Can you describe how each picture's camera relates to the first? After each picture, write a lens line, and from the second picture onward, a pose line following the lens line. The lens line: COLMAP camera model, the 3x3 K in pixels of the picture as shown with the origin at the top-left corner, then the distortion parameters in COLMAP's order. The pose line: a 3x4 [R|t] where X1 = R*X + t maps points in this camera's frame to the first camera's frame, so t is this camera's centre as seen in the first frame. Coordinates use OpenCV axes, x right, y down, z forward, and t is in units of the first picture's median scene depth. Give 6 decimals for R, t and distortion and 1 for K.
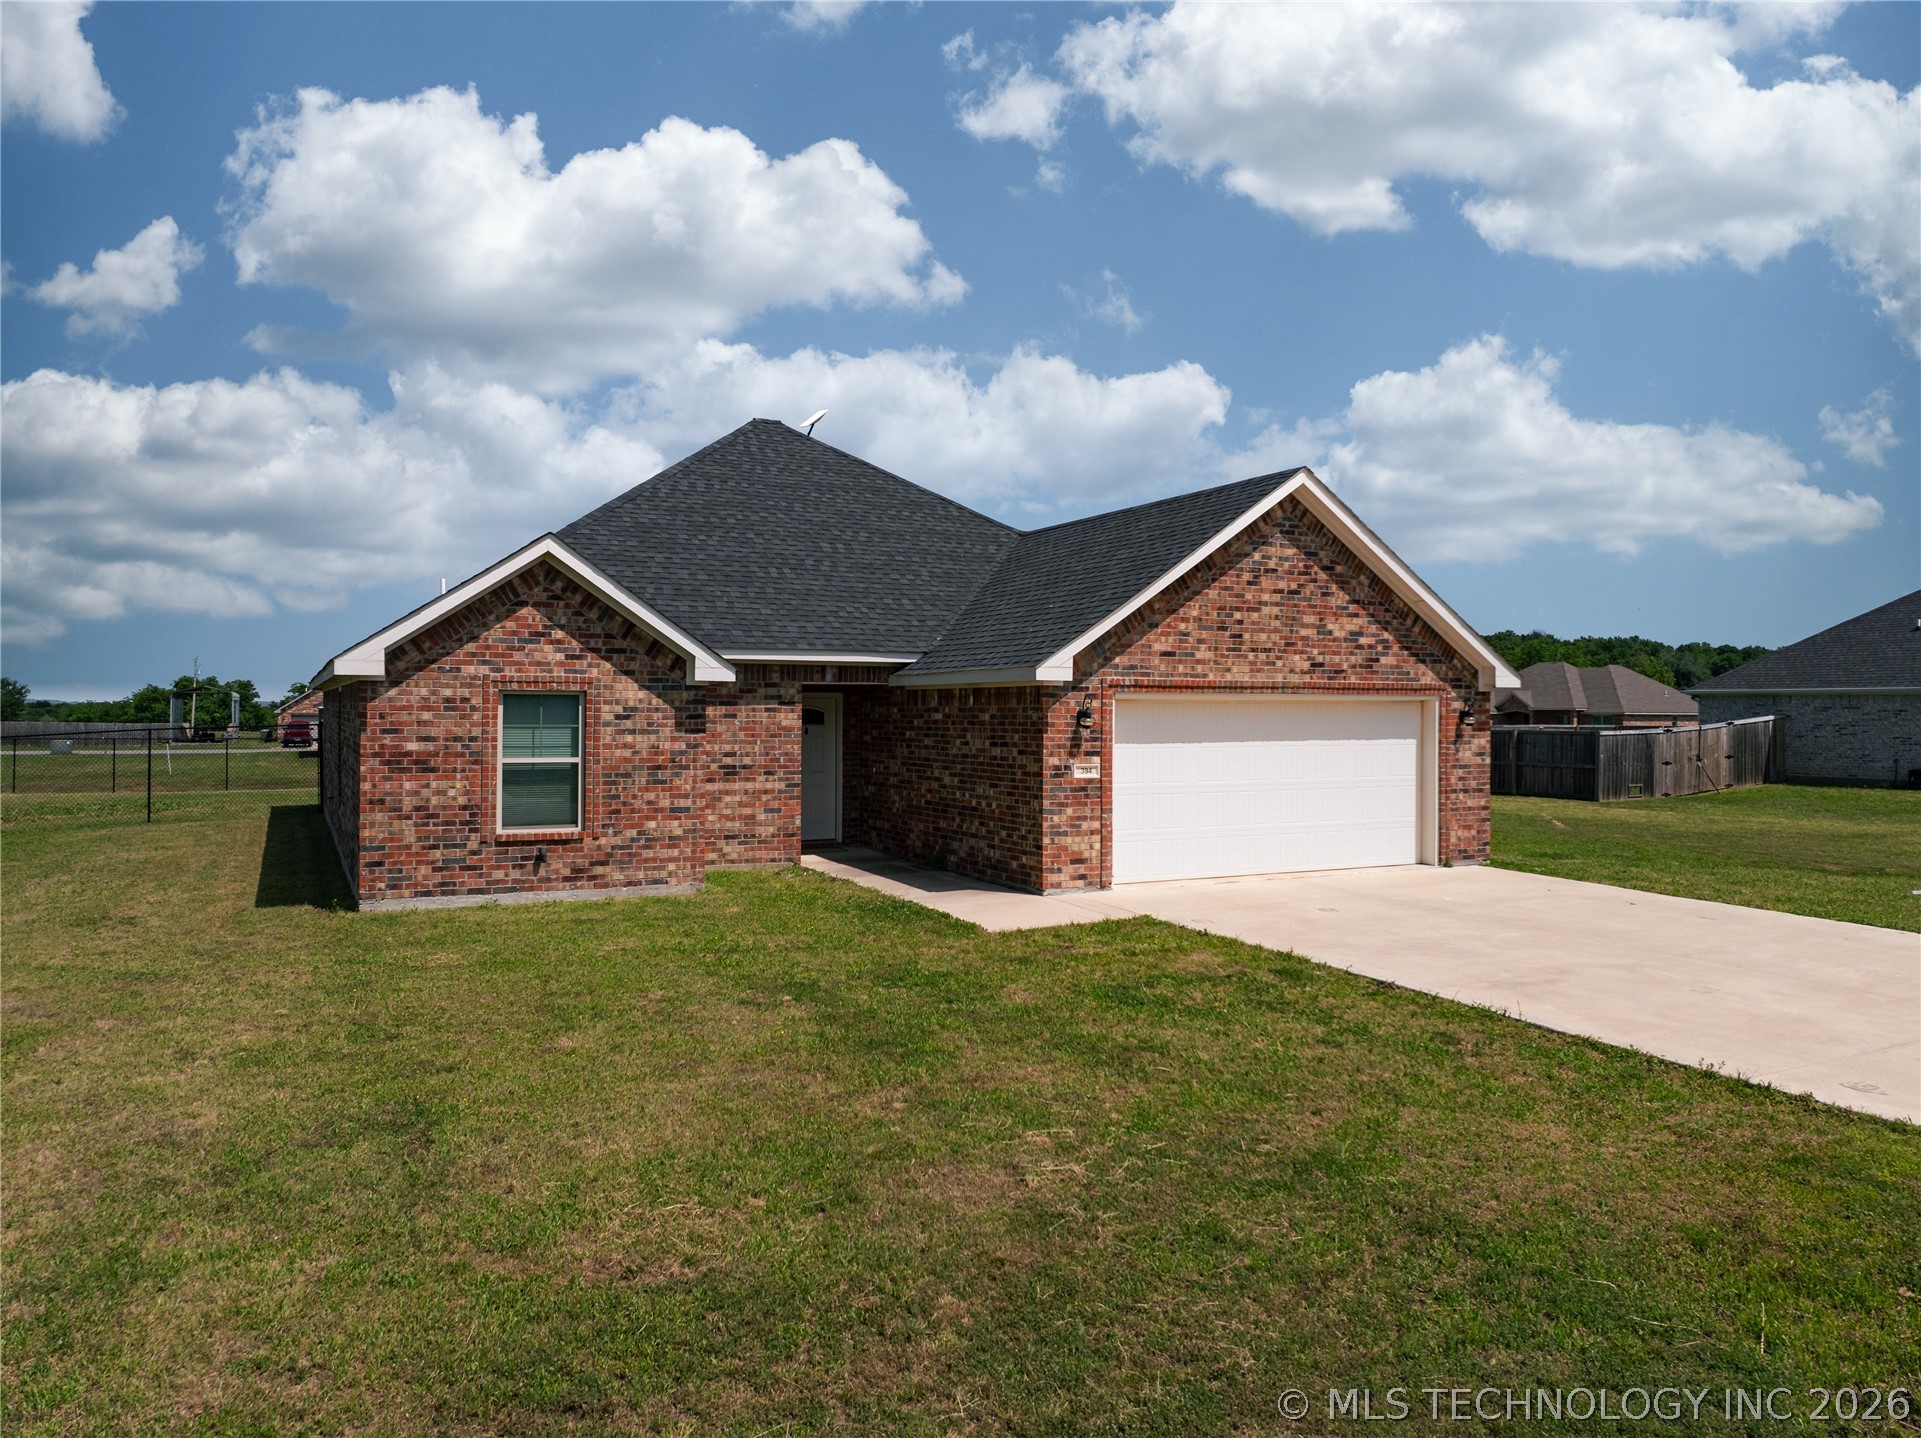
lens RADIAL K [[1346.7, 0, 960.5], [0, 1346.7, 719.0], [0, 0, 1]] dist [-0.026887, -0.007810]
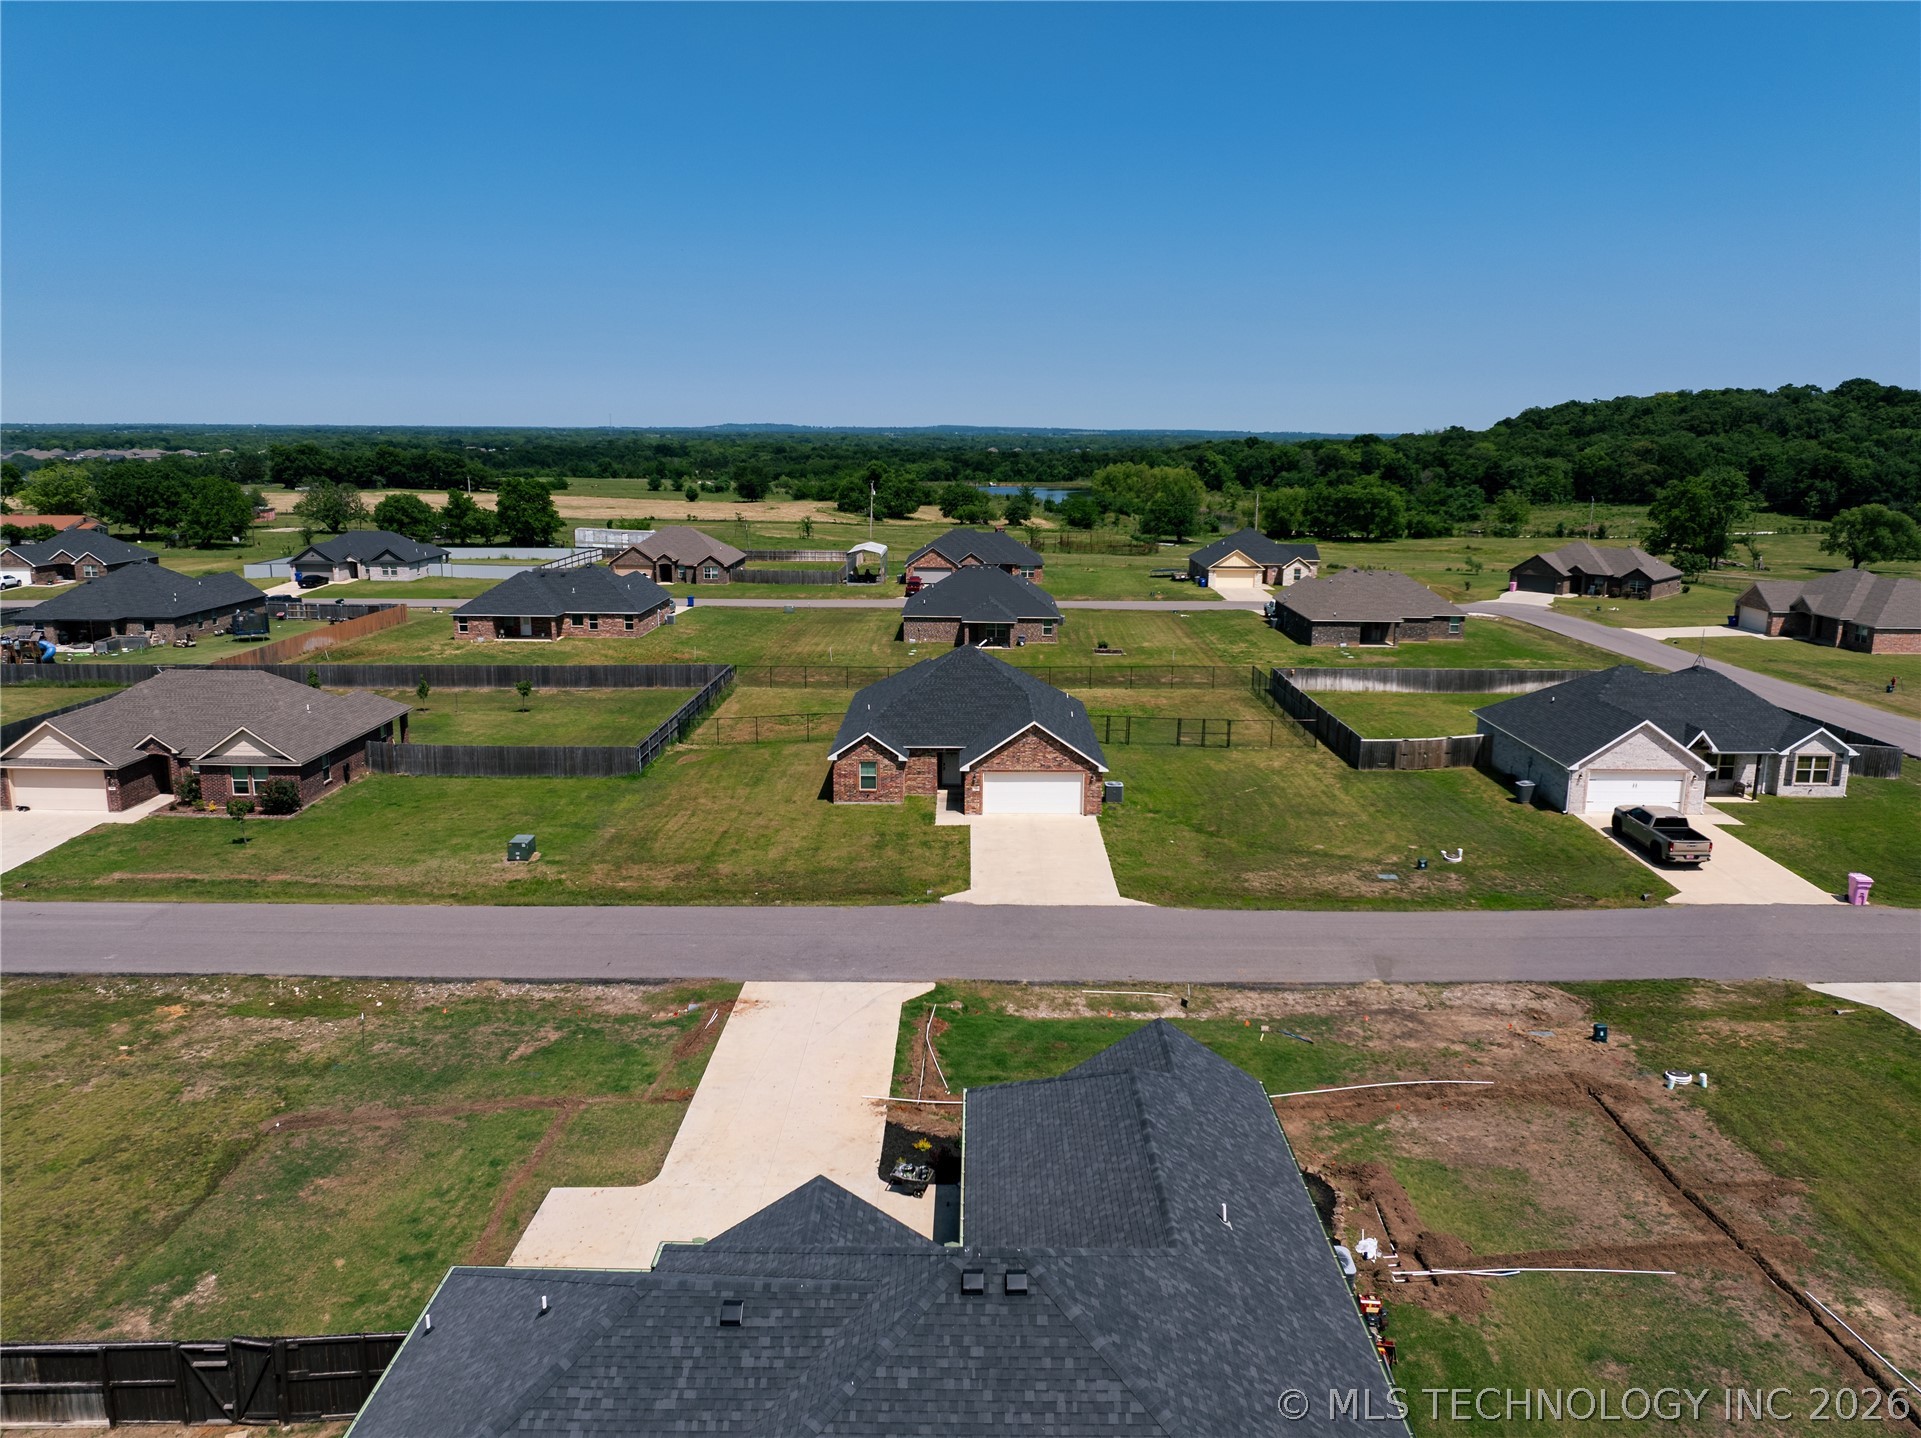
lens RADIAL K [[1346.7, 0, 960.5], [0, 1346.7, 719.0], [0, 0, 1]] dist [-0.026887, -0.007810]
pose [[0.891438, 0.094870, -0.443101, 1.997750], [-0.004070, 0.979475, 0.201523, -1.085381], [0.453125, -0.177842, 0.873527, -2.877972]]
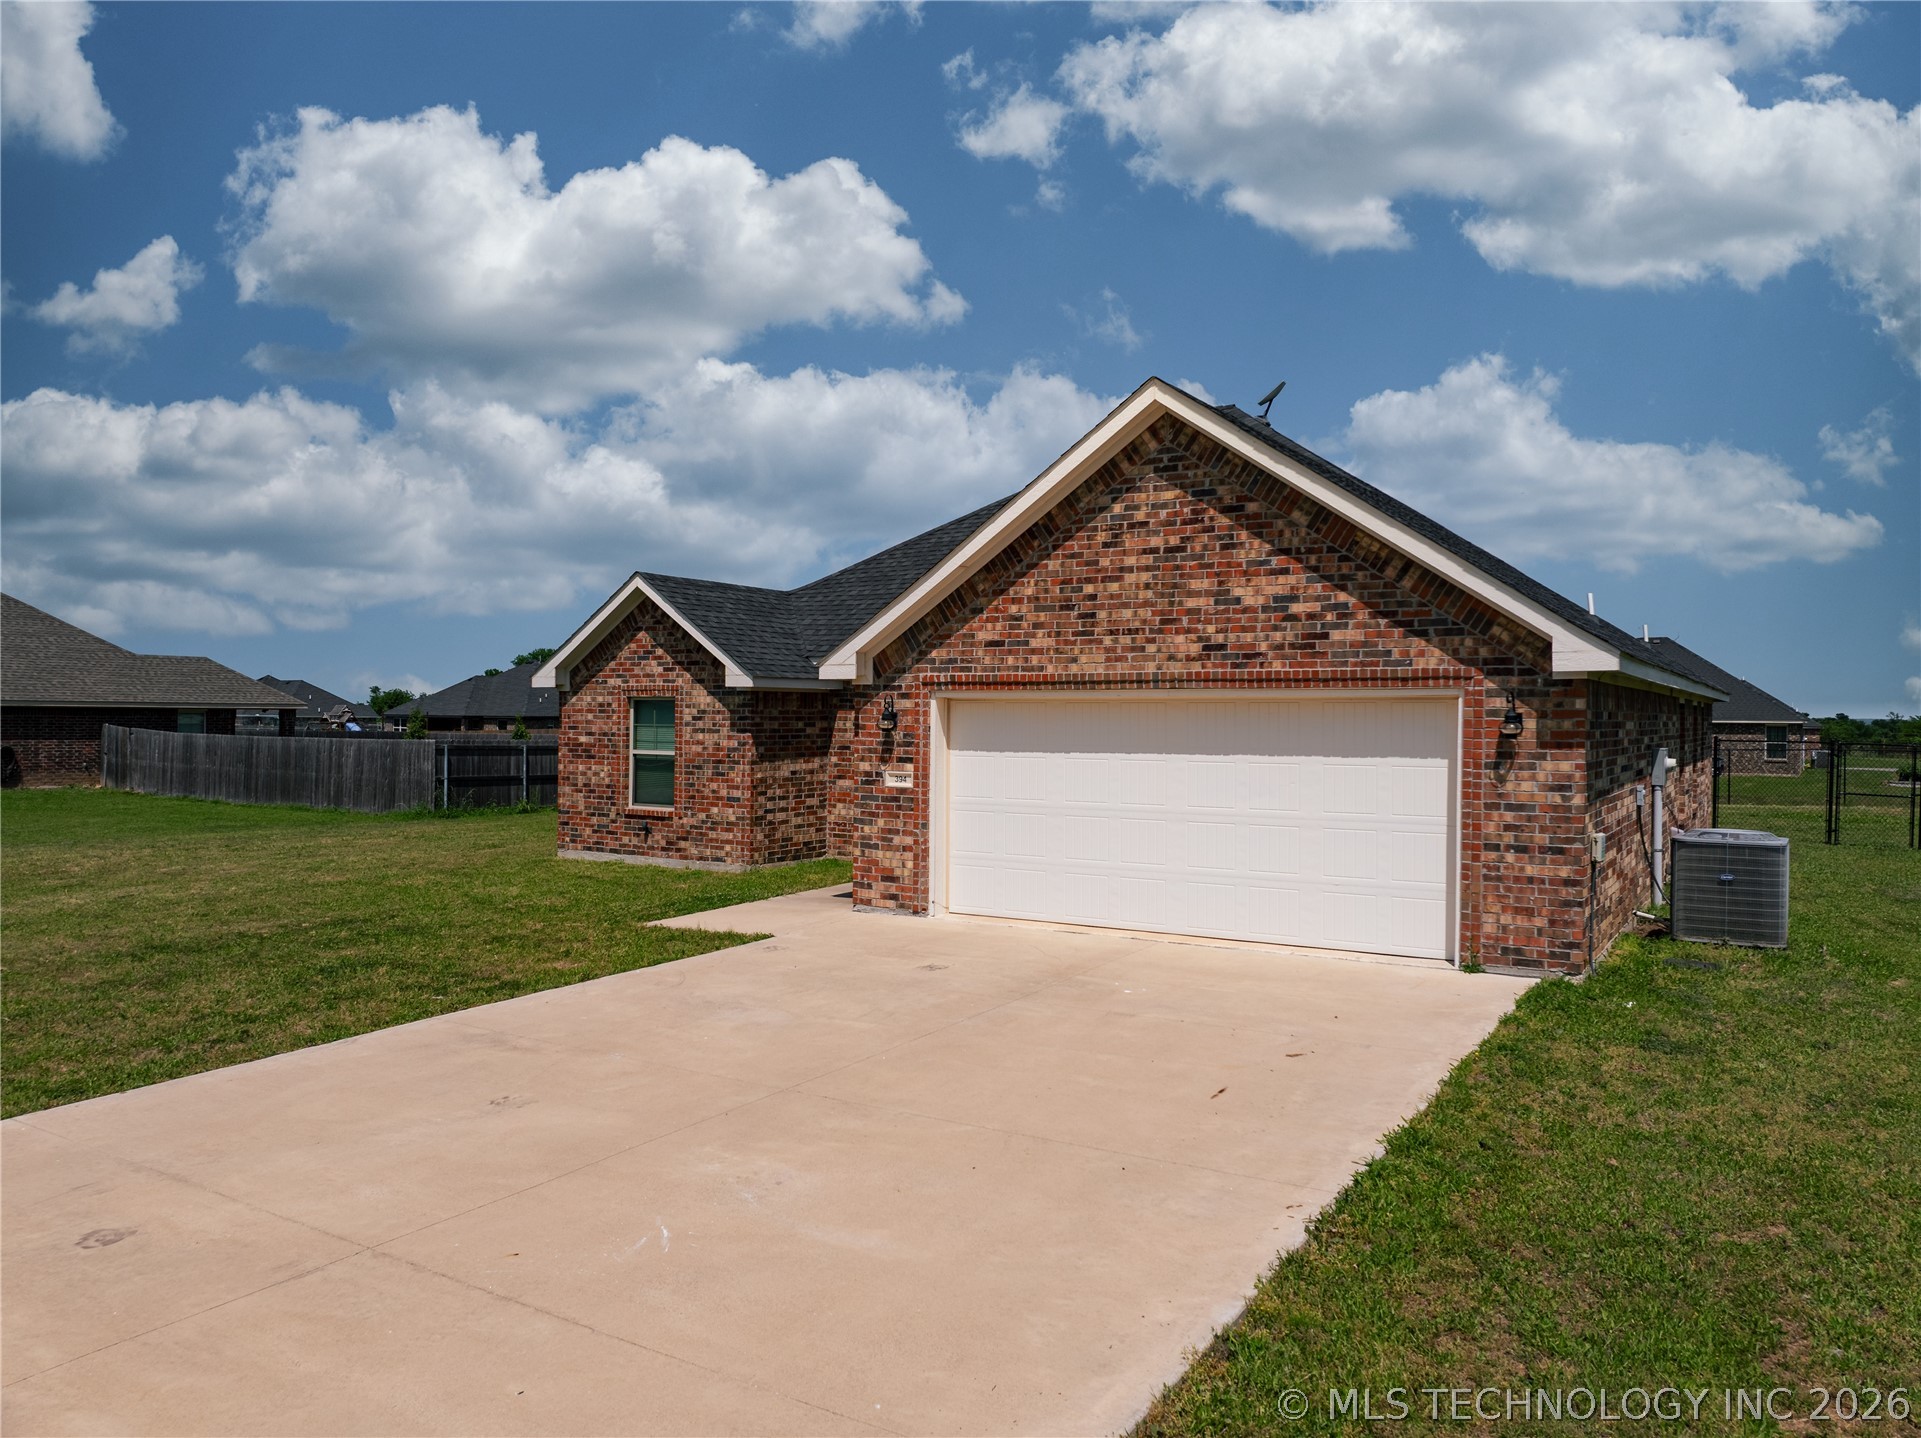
lens RADIAL K [[1346.7, 0, 960.5], [0, 1346.7, 719.0], [0, 0, 1]] dist [-0.026887, -0.007810]
pose [[0.520874, 0.000694, -0.853633, 0.872871], [-0.012465, 0.999899, -0.006793, 0.004206], [0.853543, 0.014179, 0.520830, 0.563686]]
